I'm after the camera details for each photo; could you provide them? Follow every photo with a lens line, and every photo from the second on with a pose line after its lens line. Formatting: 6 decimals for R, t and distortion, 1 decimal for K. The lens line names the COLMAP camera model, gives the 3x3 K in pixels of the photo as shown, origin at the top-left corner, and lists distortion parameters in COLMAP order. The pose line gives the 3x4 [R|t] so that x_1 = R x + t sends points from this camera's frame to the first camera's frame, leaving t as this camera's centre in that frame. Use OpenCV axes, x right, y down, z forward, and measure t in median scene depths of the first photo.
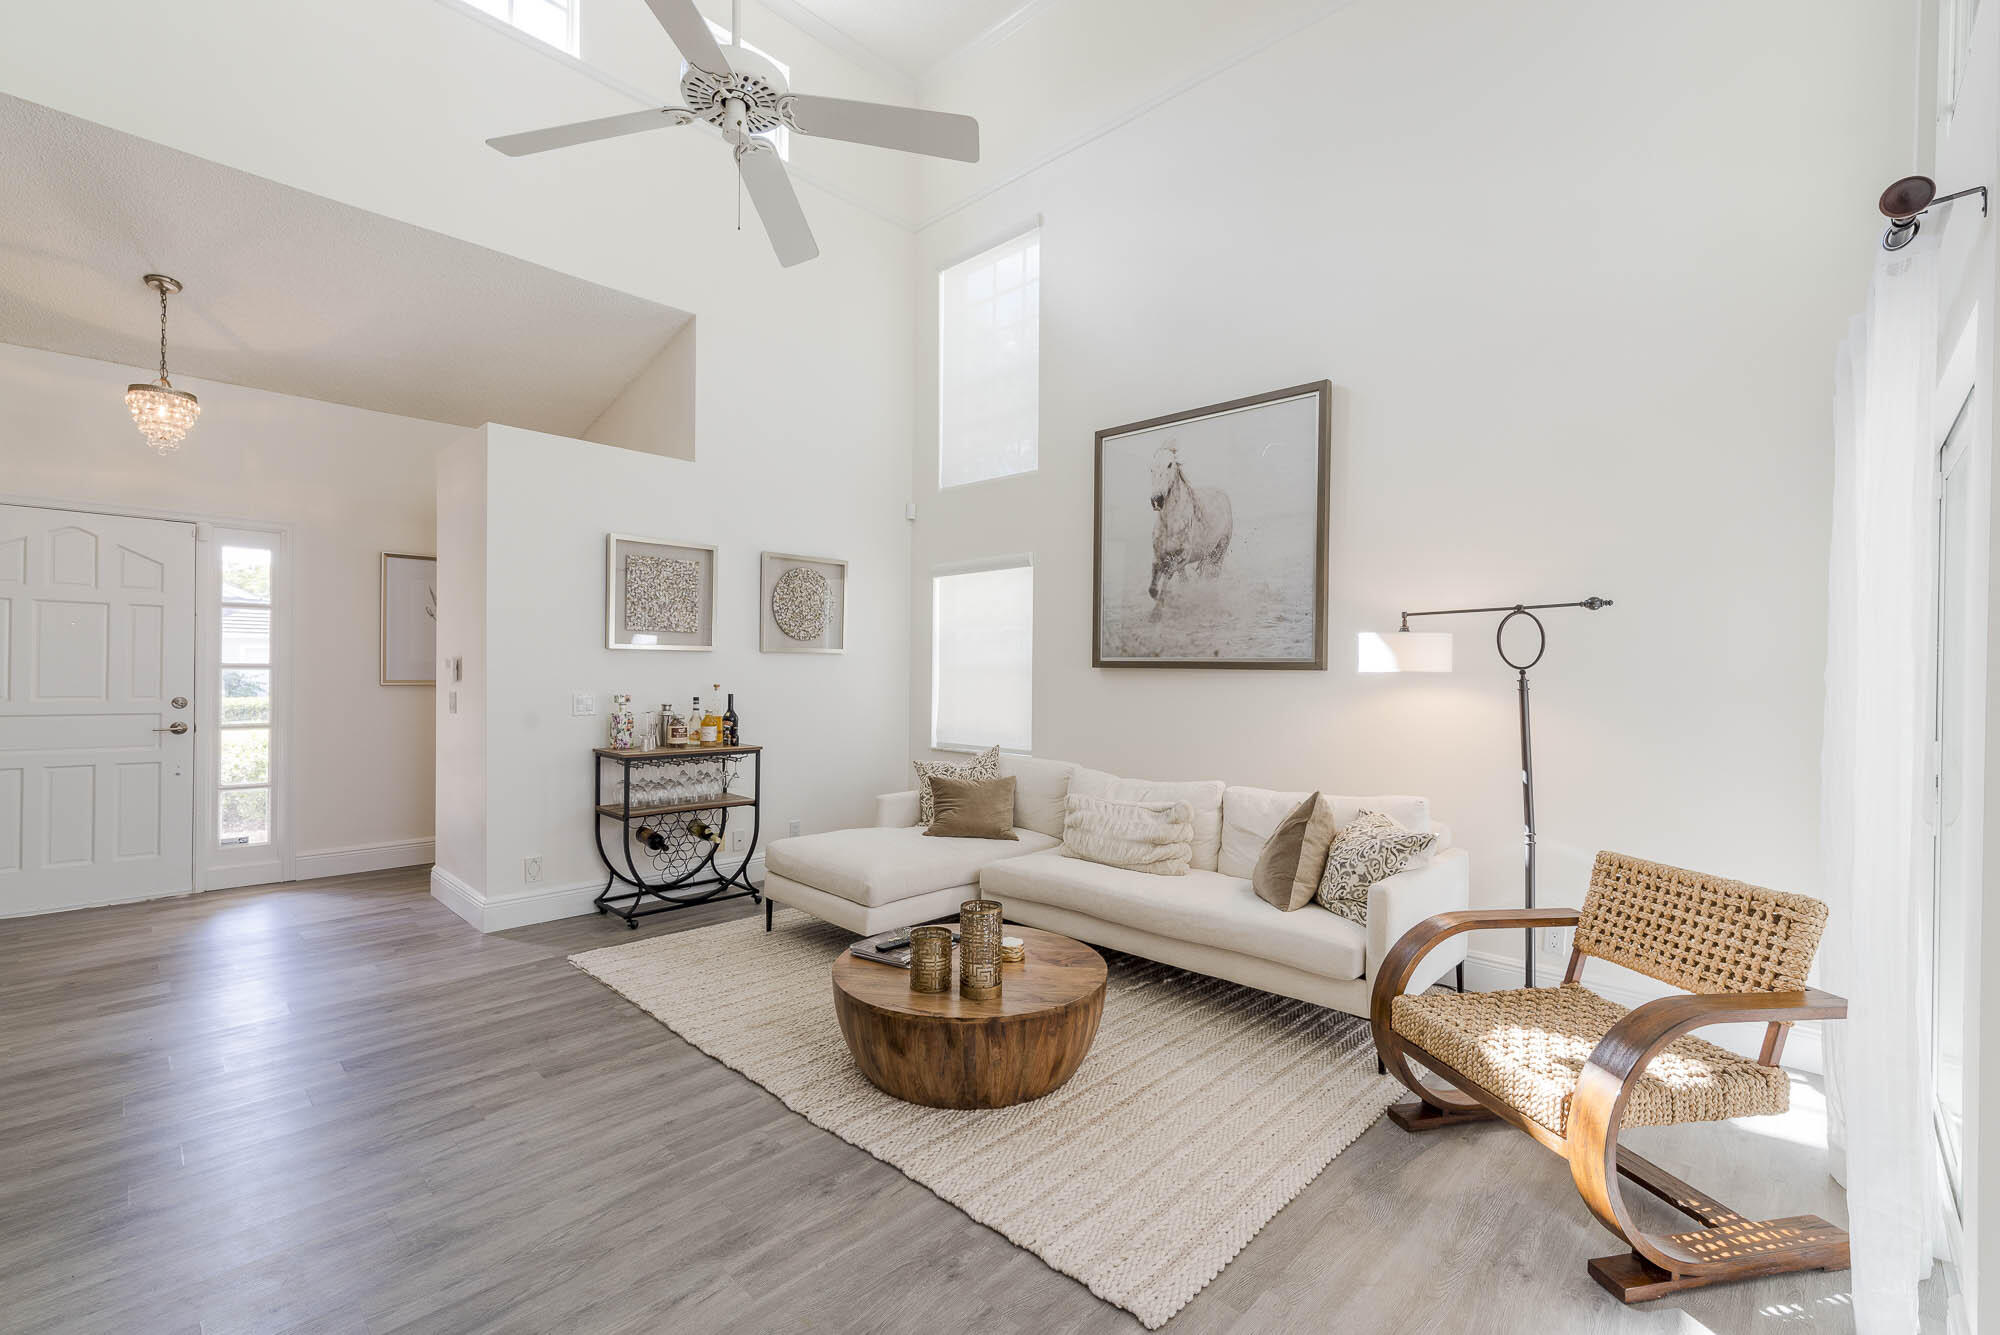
lens RADIAL K [[861.2, 0, 1002.9], [0, 861.2, 674.9], [0, 0, 1]] dist [0.006385, -0.000172]
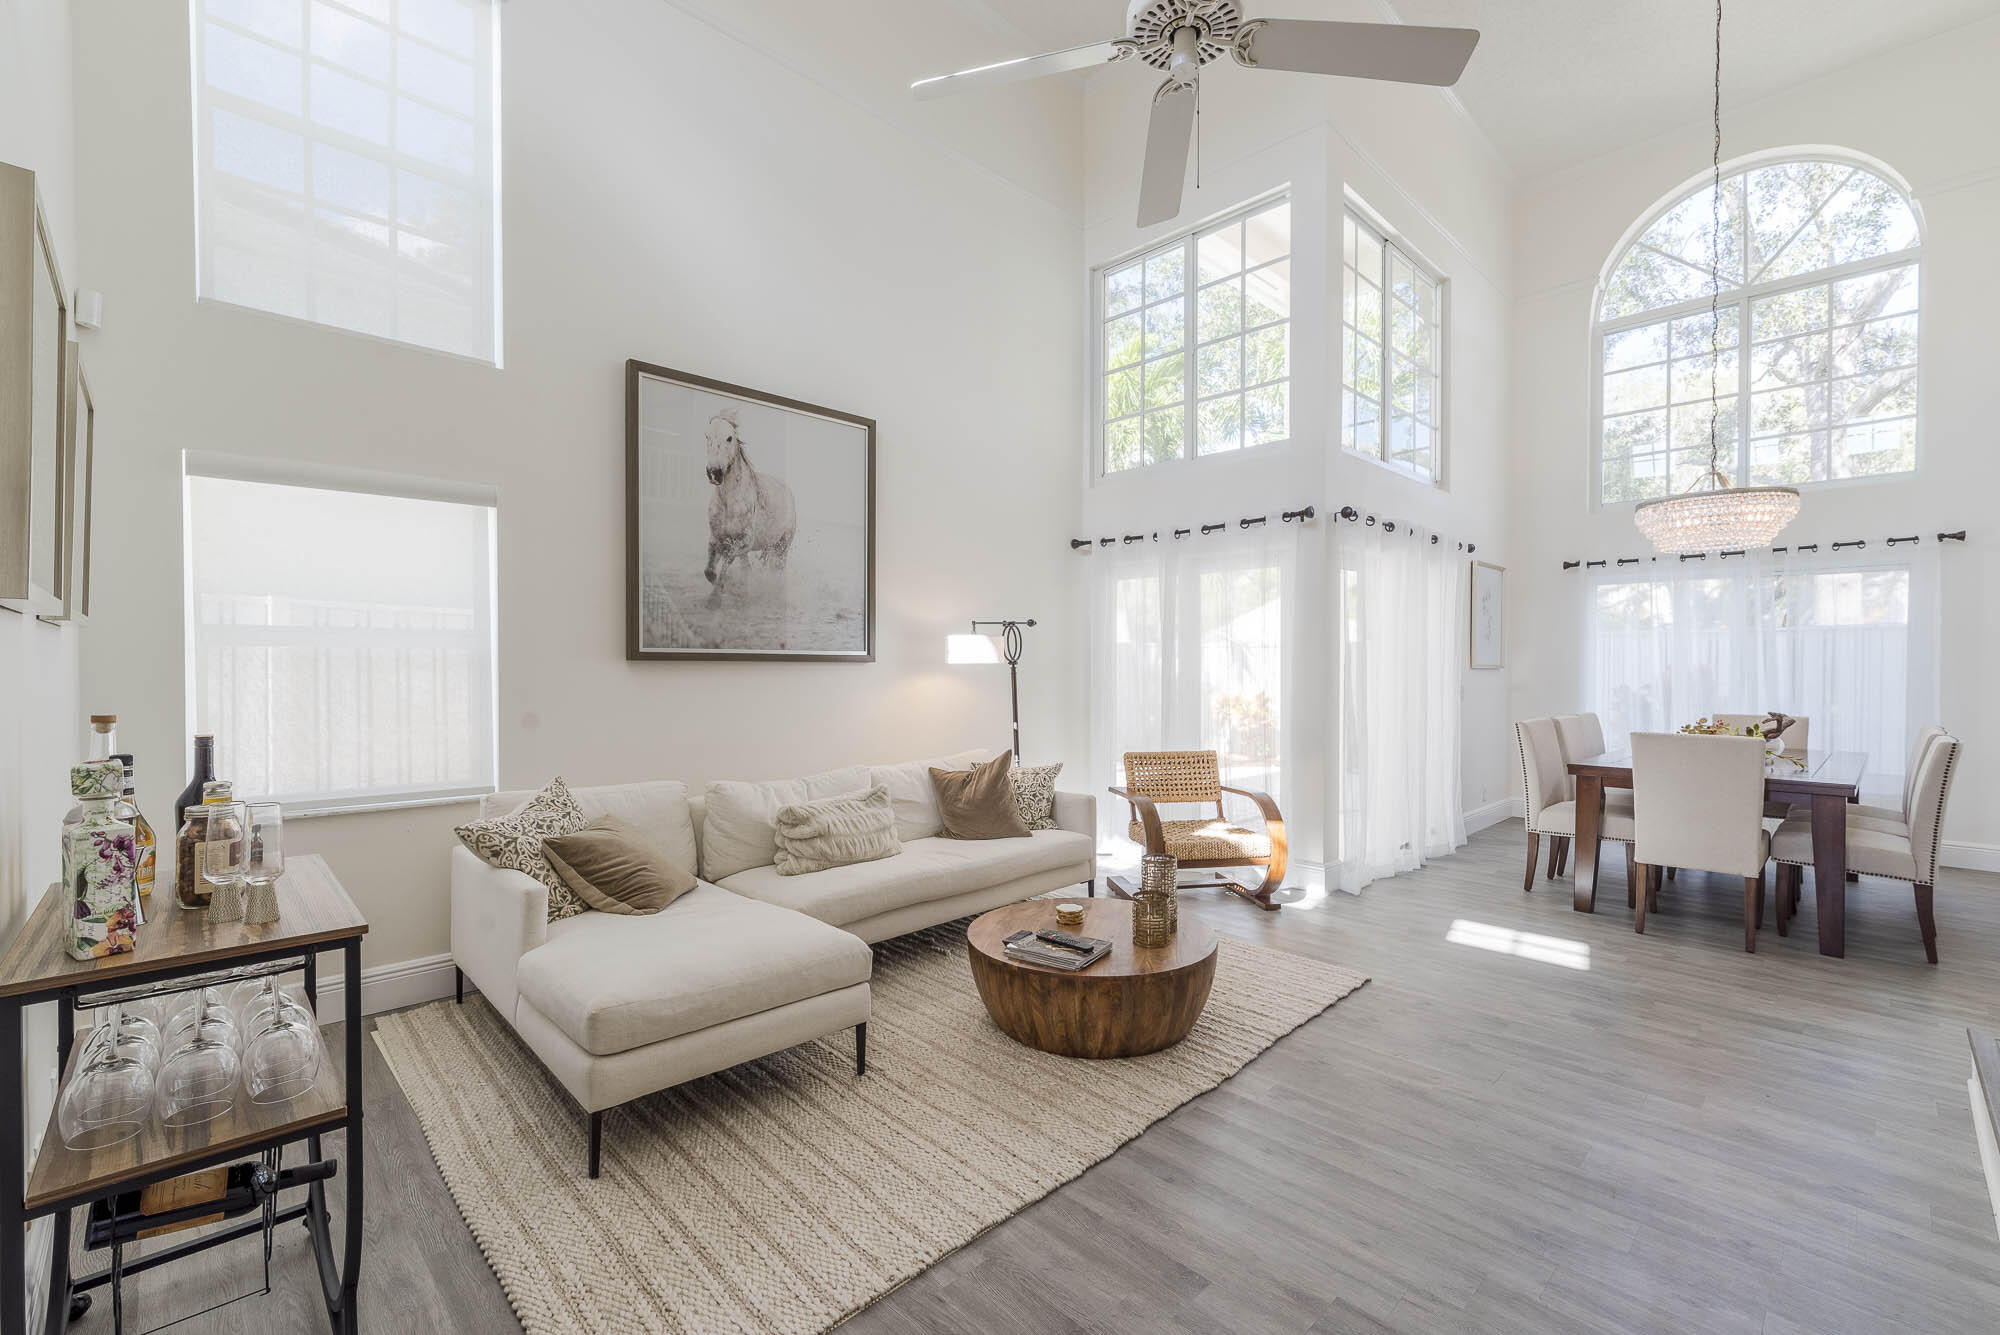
lens RADIAL K [[861.2, 0, 1010.8], [0, 861.2, 668.0], [0, 0, 1]] dist [0.006385, -0.000172]
pose [[0.025105, -0.014215, 0.999584, -0.702681], [0.008624, 0.999865, 0.014002, -0.010326], [-0.999648, 0.008269, 0.025224, 0.665496]]
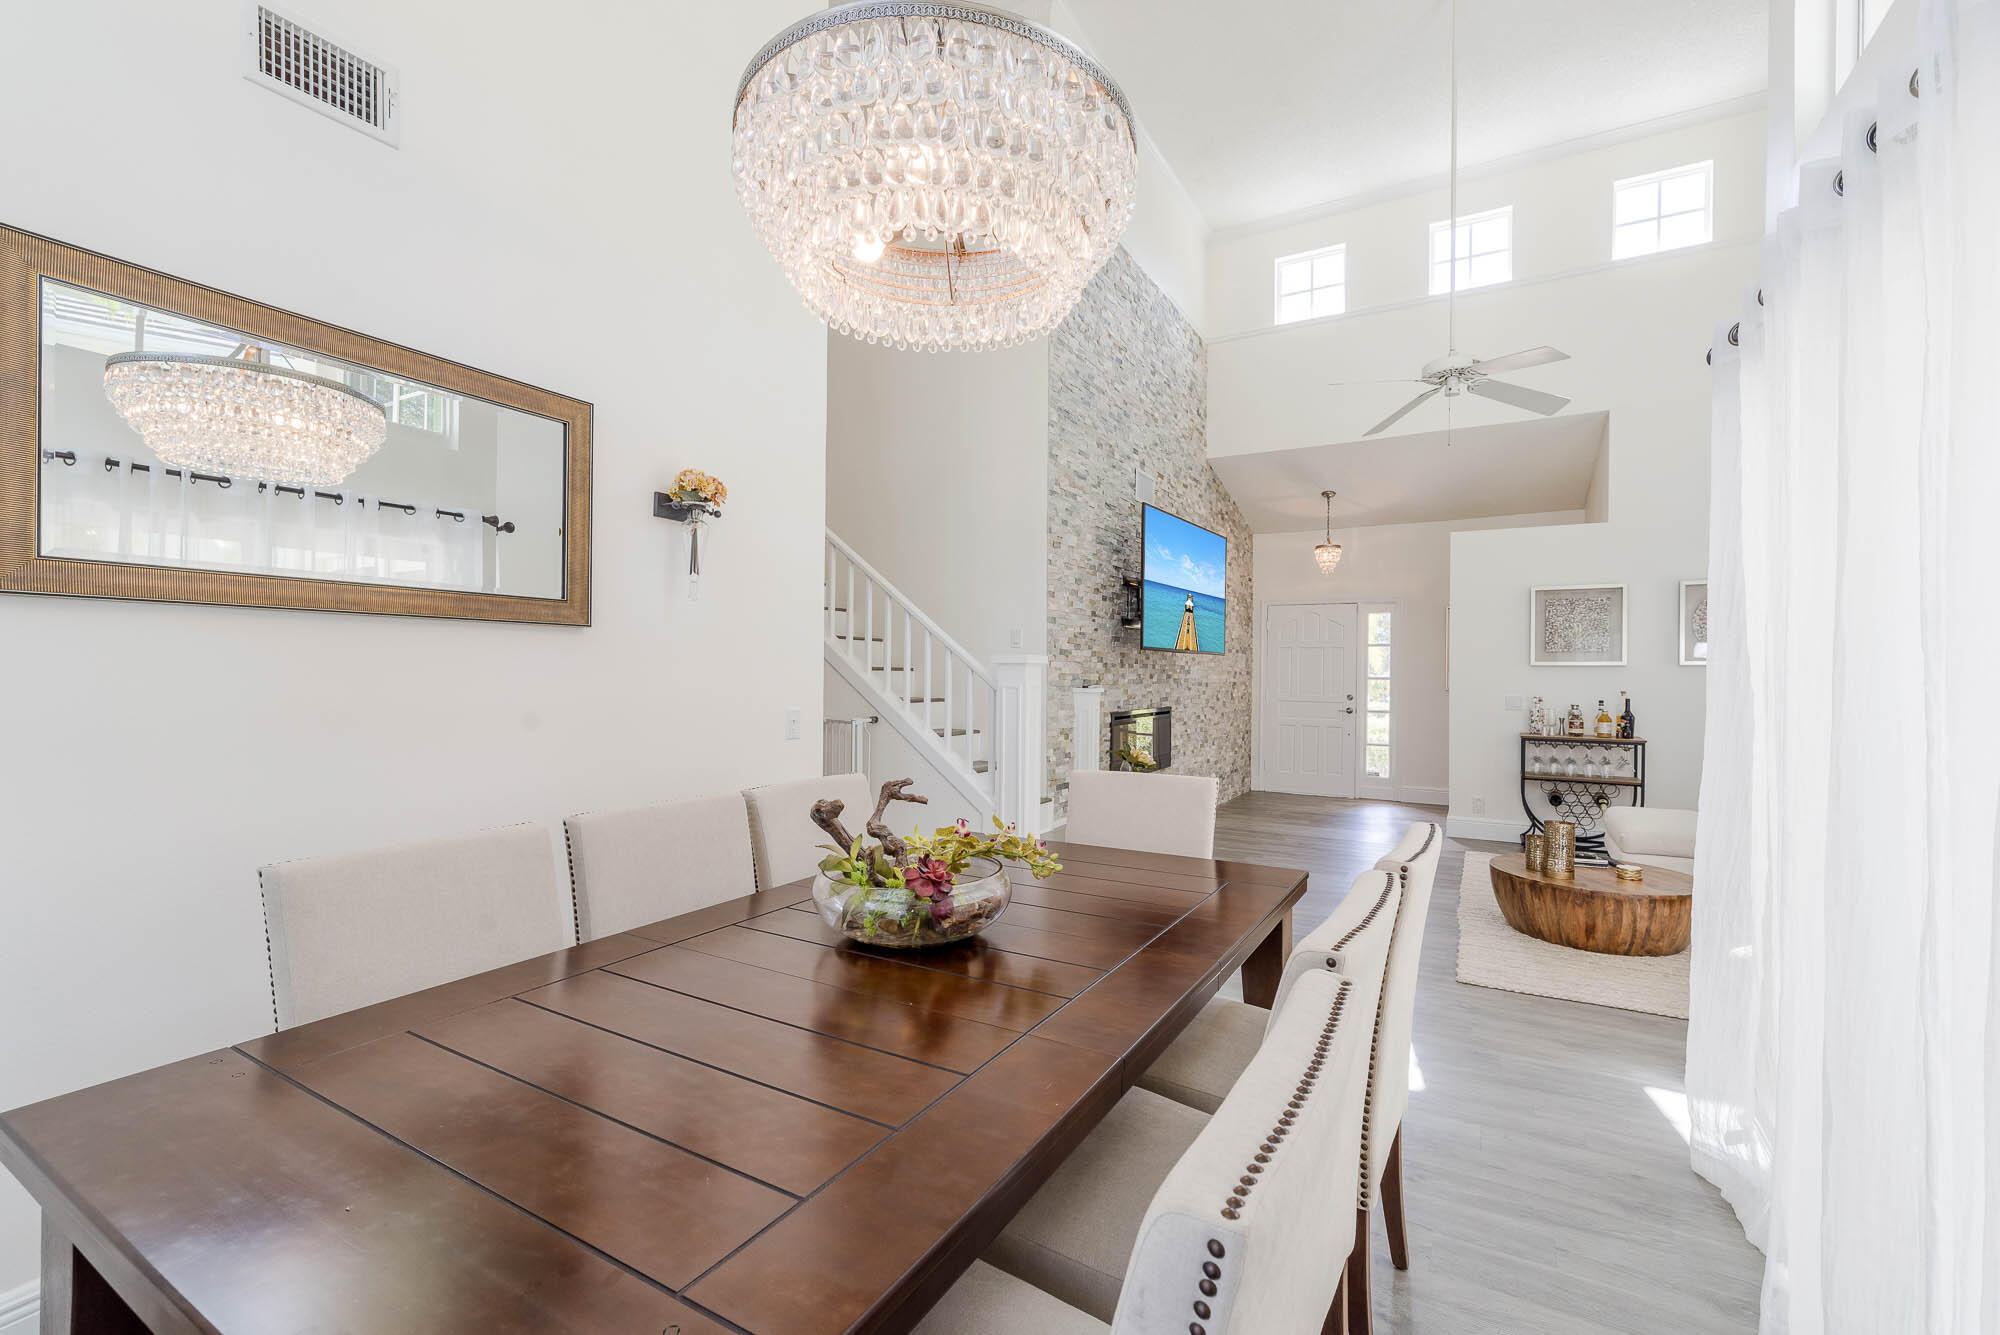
lens RADIAL K [[861.2, 0, 992.6], [0, 861.2, 678.8], [0, 0, 1]] dist [0.006385, -0.000172]
pose [[0.241472, -0.003526, -0.970401, 0.731014], [-0.009241, 0.999940, -0.005933, 0.009488], [0.970364, 0.010400, 0.241425, -0.239787]]
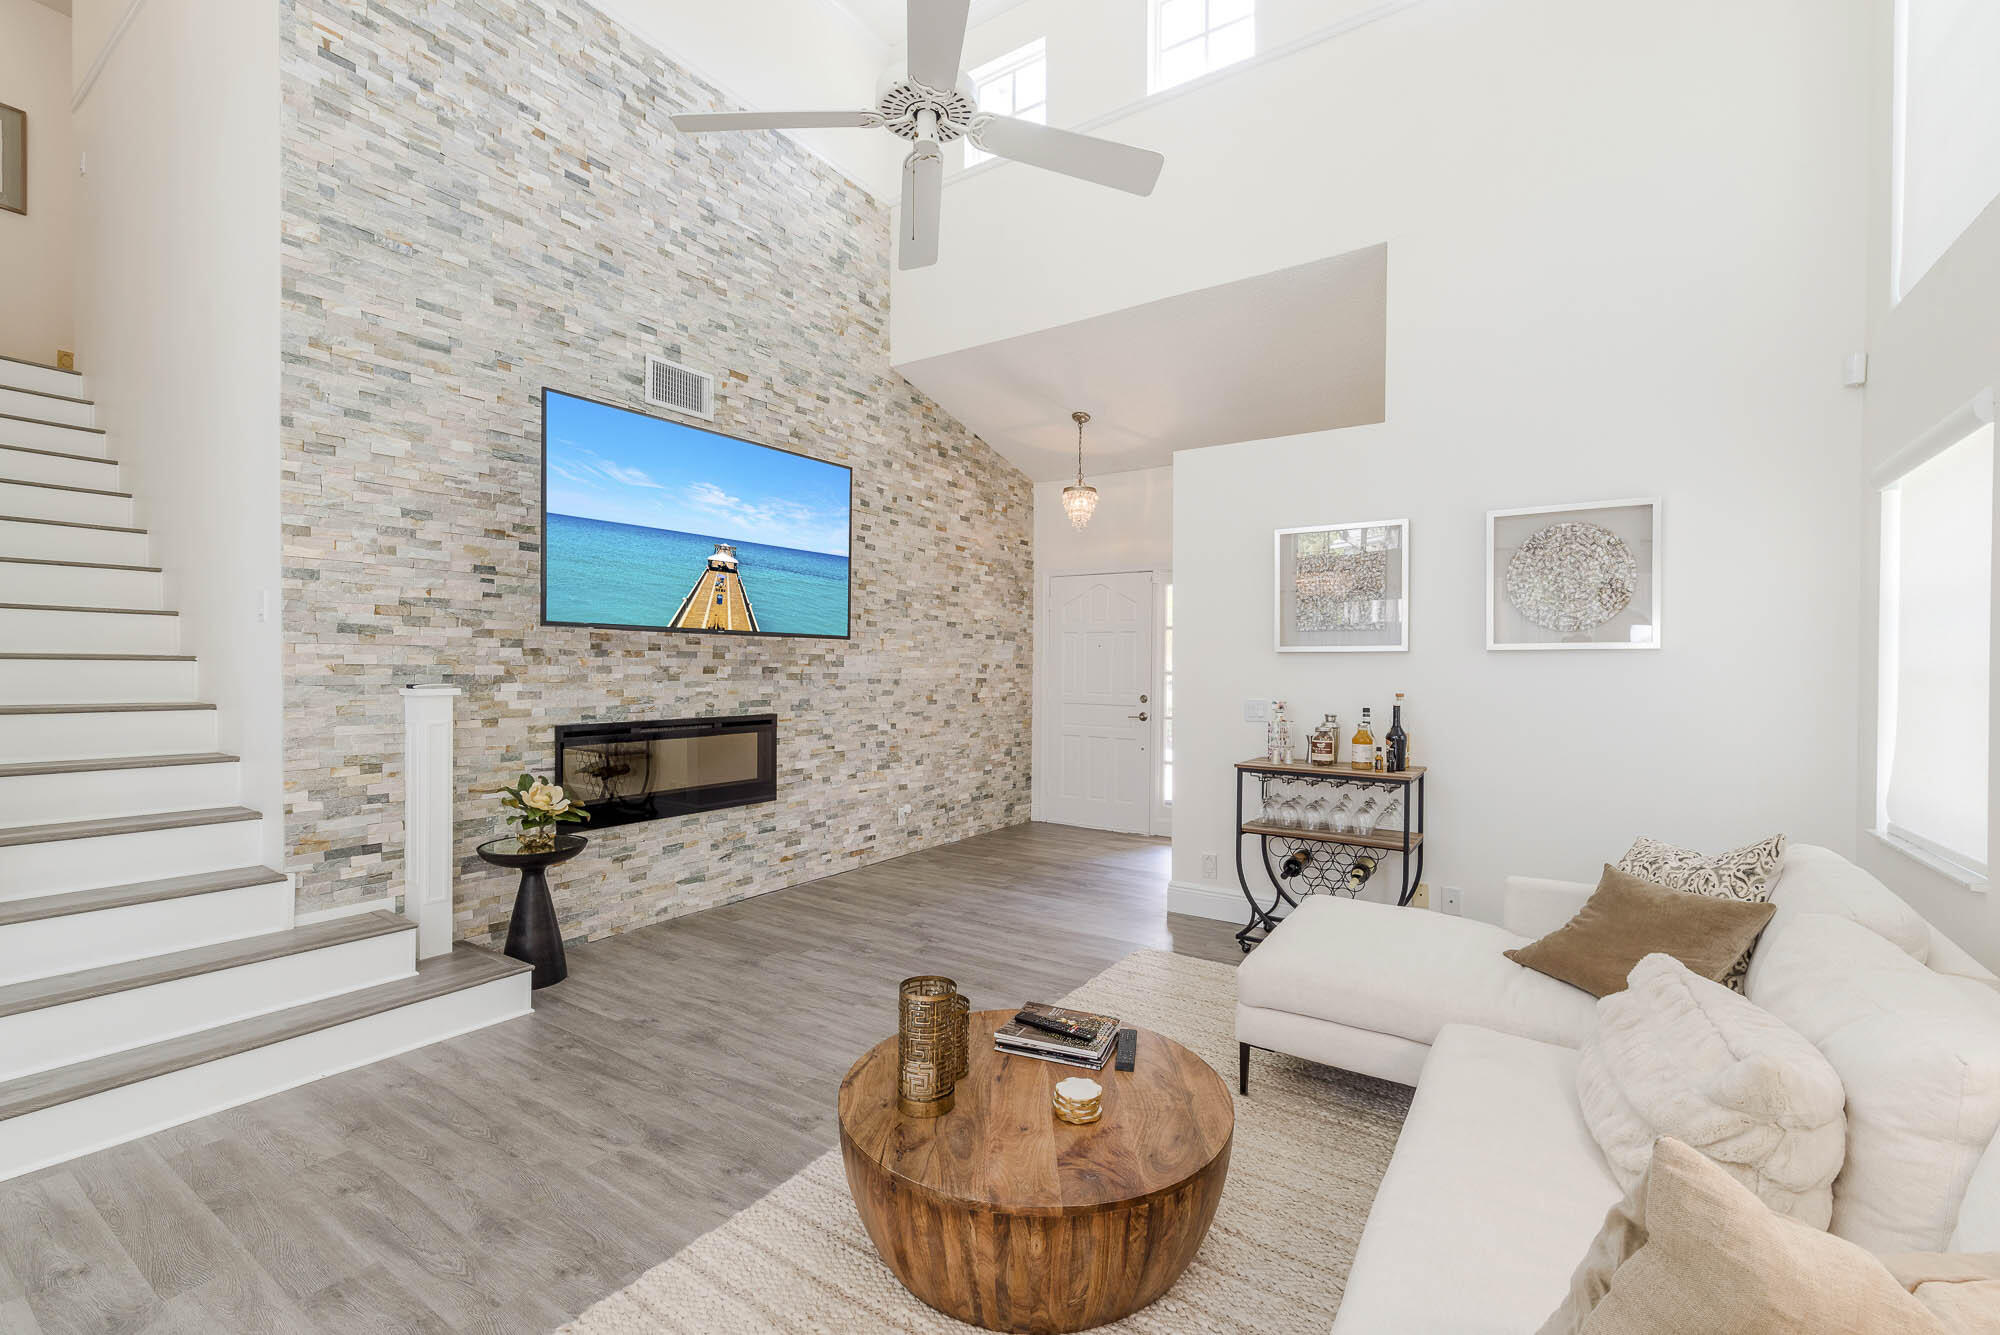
lens RADIAL K [[861.2, 0, 996.5], [0, 861.2, 672.5], [0, 0, 1]] dist [0.006385, -0.000172]
pose [[0.172025, -0.004833, -0.985081, 0.407684], [-0.009557, 0.999933, -0.006575, 0.000481], [0.985046, 0.010546, 0.171967, 0.523796]]
